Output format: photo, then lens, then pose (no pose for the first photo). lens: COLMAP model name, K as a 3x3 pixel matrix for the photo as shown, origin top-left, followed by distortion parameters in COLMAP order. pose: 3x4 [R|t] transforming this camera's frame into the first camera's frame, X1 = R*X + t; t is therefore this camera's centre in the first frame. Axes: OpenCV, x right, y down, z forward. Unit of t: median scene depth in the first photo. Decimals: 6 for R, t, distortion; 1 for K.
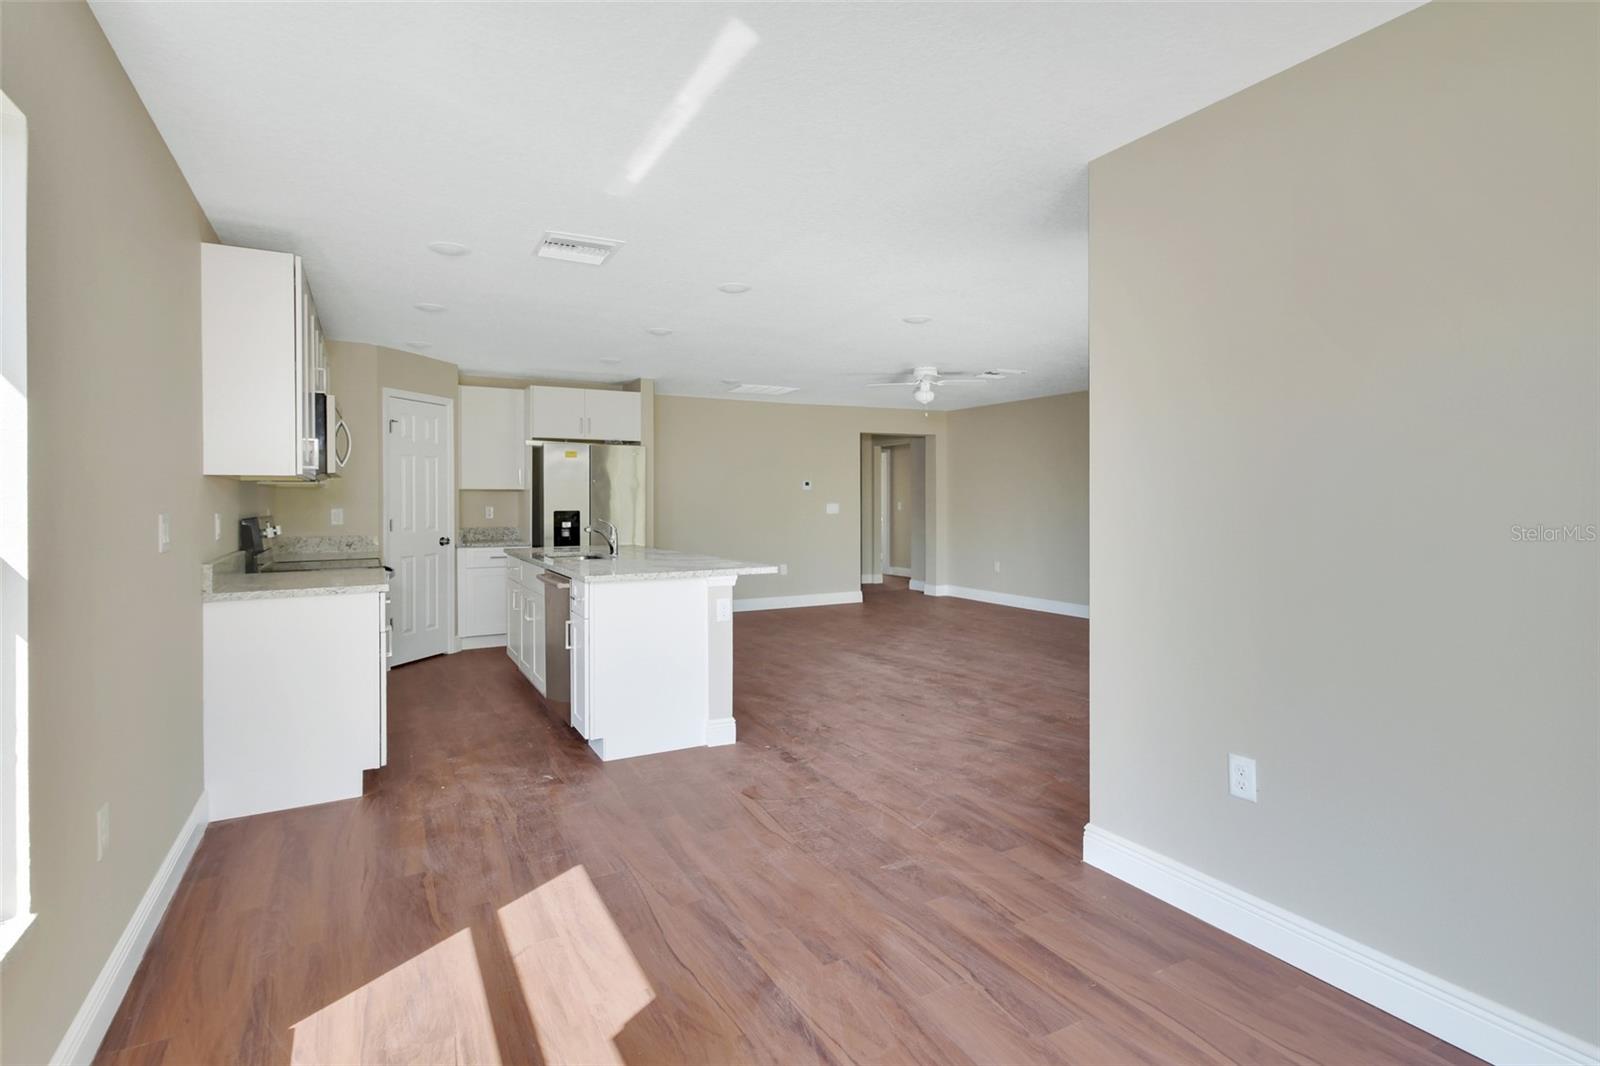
lens RADIAL K [[772.0, 0, 773.8], [0, 772.0, 501.1], [0, 0, 1]] dist [0.012543, -0.000043]
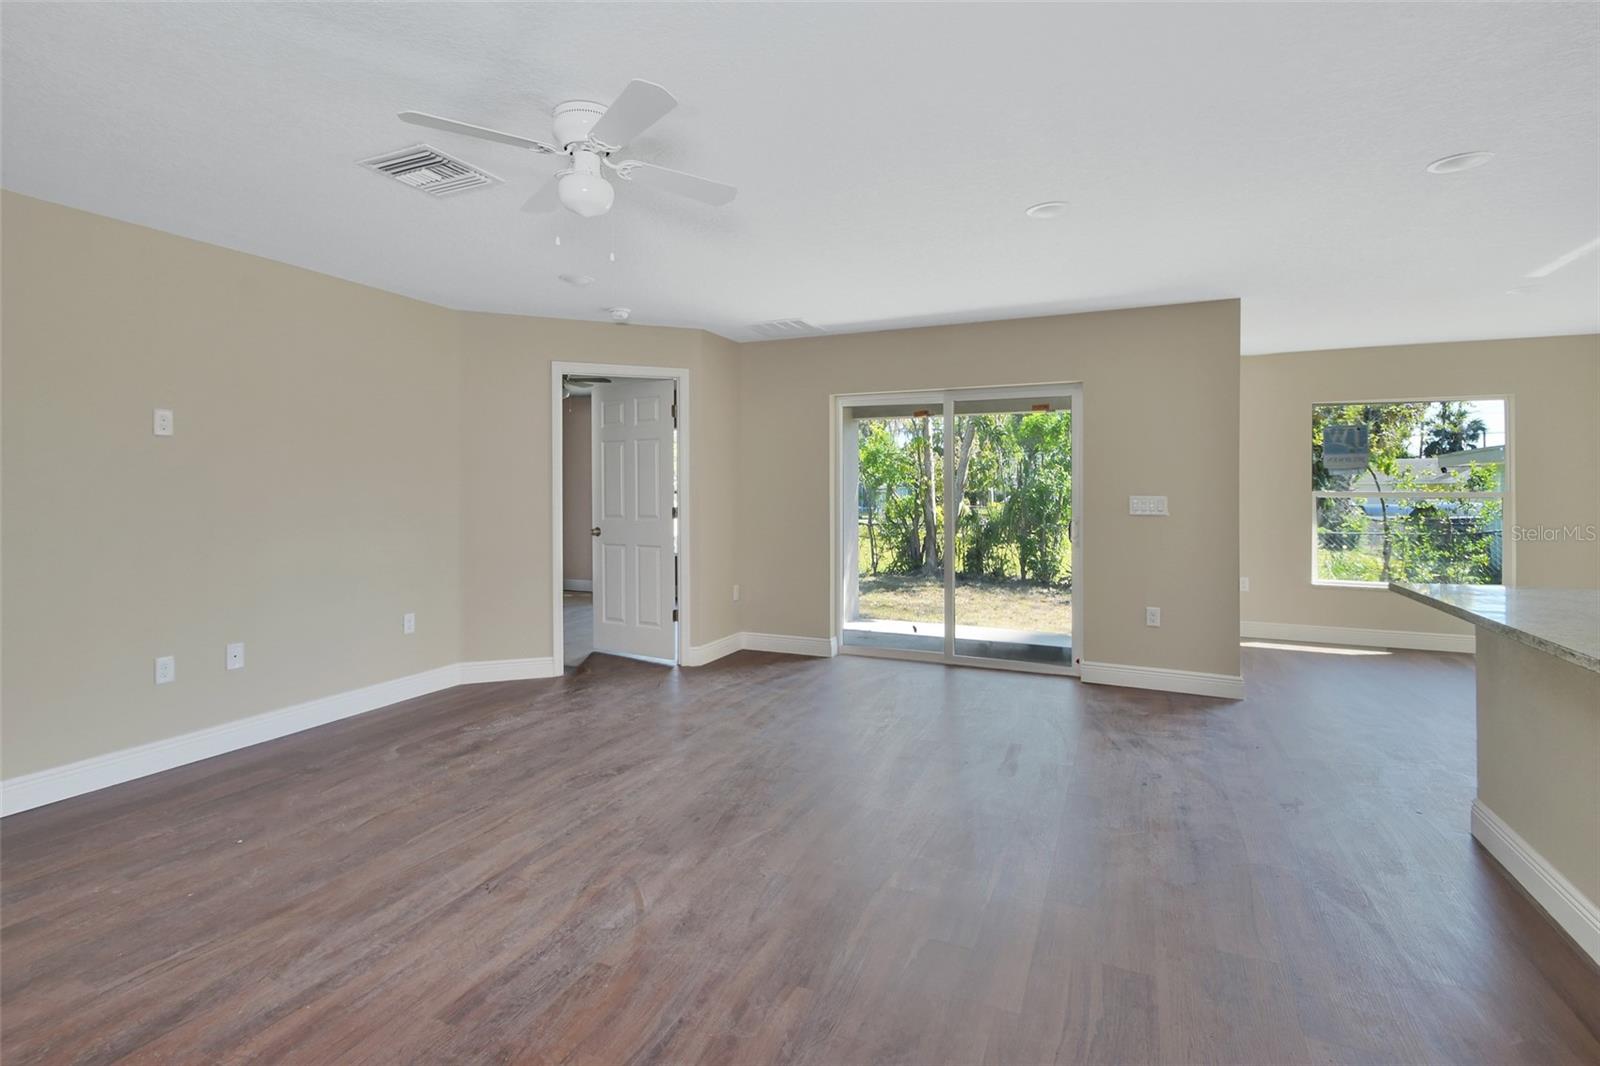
lens RADIAL K [[773.2, 0, 771.8], [0, 773.2, 489.3], [0, 0, 1]] dist [0.006236, 0.000219]
pose [[-0.606808, 0.005368, 0.794830, -0.137162], [0.001851, 0.999984, -0.005341, 0.000886], [-0.794846, -0.001770, -0.606808, 1.163224]]
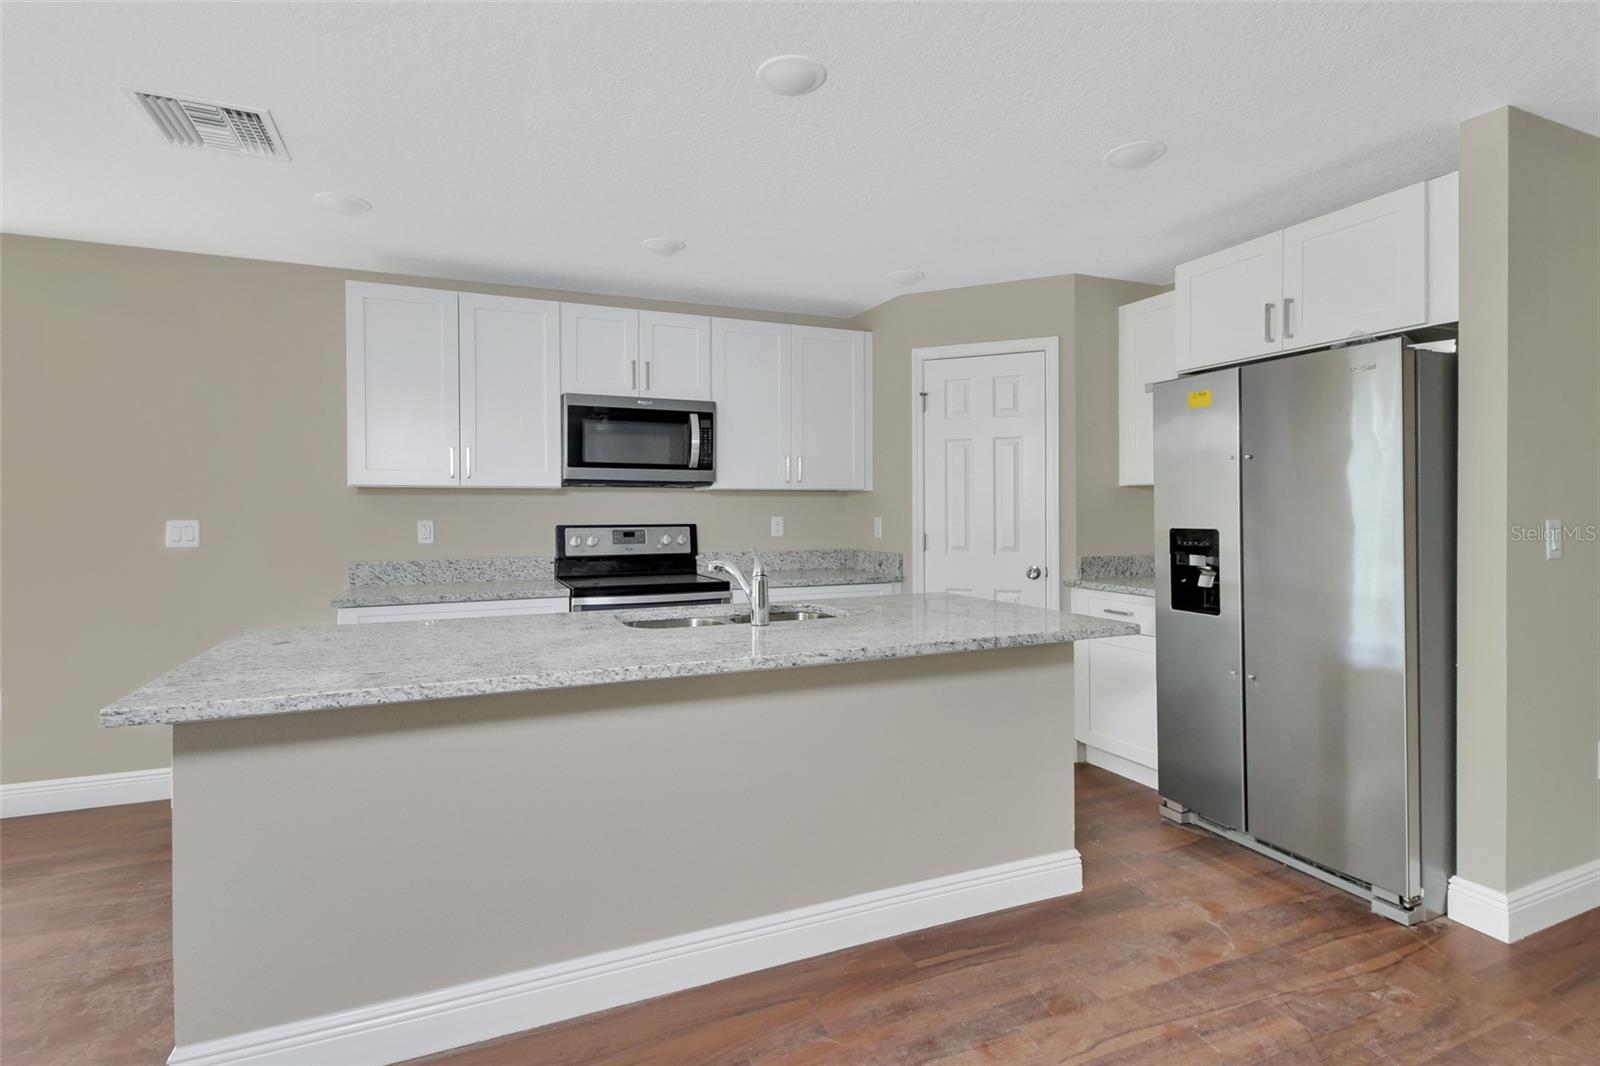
lens RADIAL K [[774.5, 0, 786.9], [0, 774.5, 516.2], [0, 0, 1]] dist [0.009850, -0.000115]
pose [[-0.081844, 0.012853, -0.996562, 0.192833], [0.004442, 0.999912, 0.012531, -0.001296], [0.996635, -0.003401, -0.081894, 0.810283]]
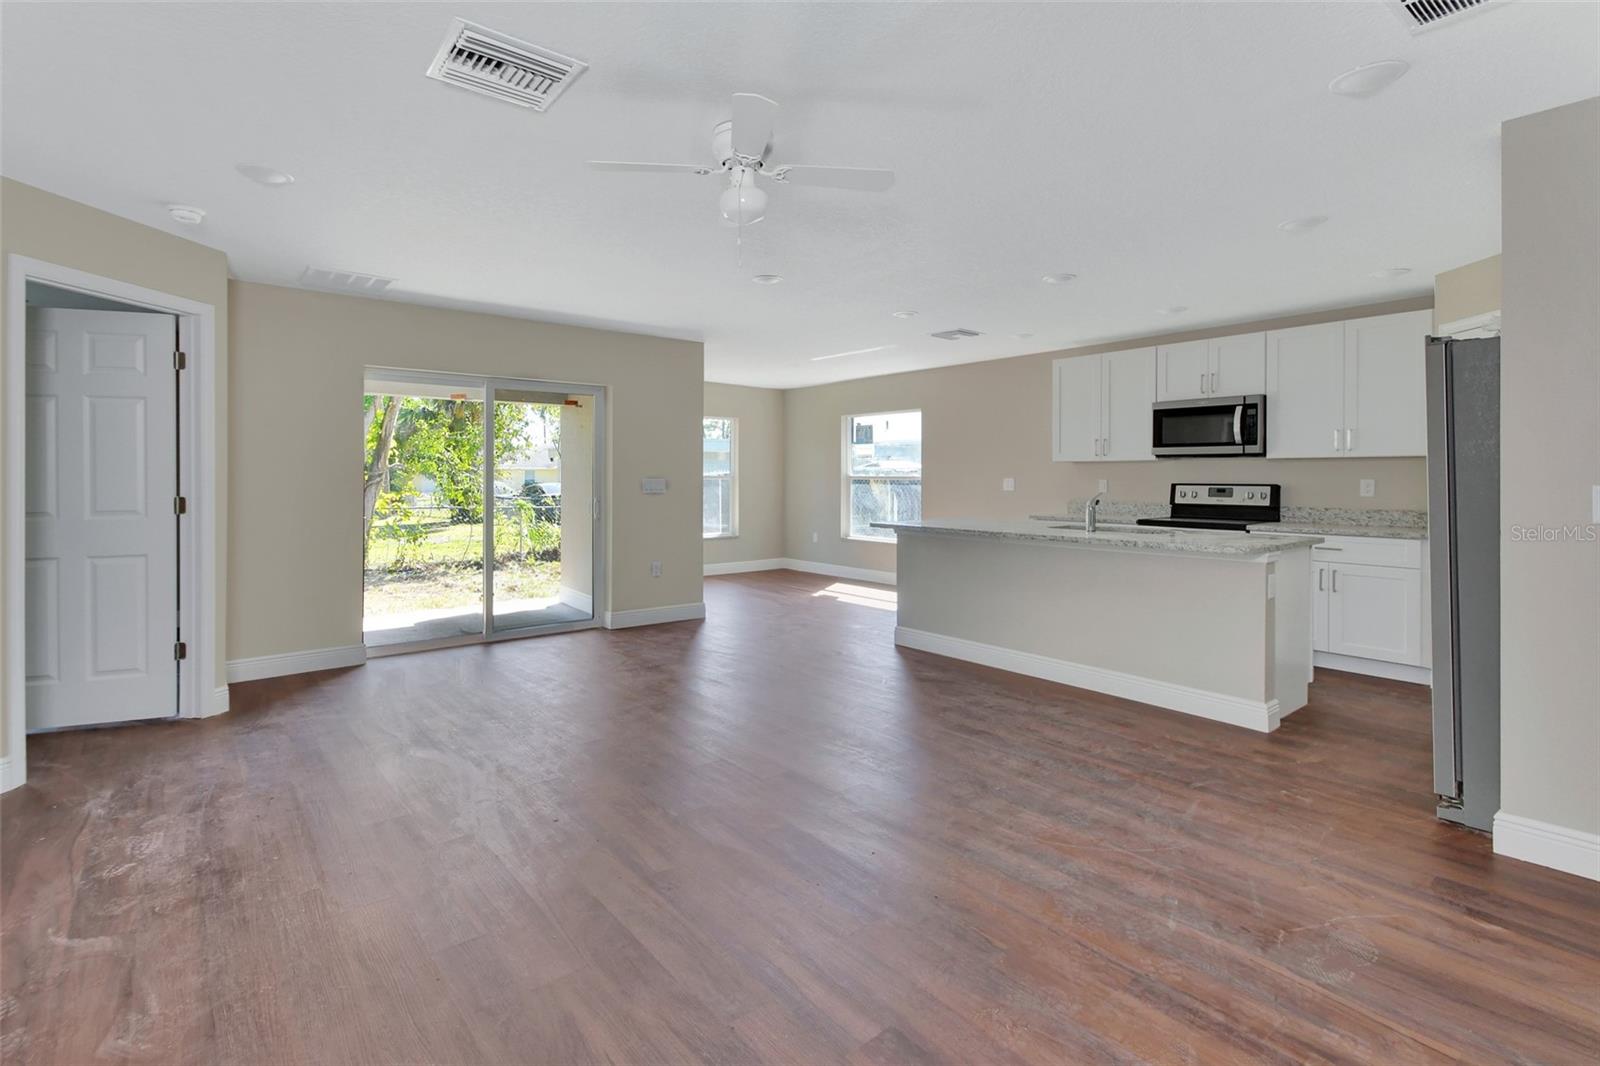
lens RADIAL K [[746.1, 0, 782.7], [0, 746.1, 484.1], [0, 0, 1]] dist [0.023459, -0.013917]
pose [[-0.981282, 0.006579, -0.192466, 0.250871], [0.004344, 0.999918, 0.012031, 0.000298], [0.192530, 0.010970, -0.981230, 1.389333]]
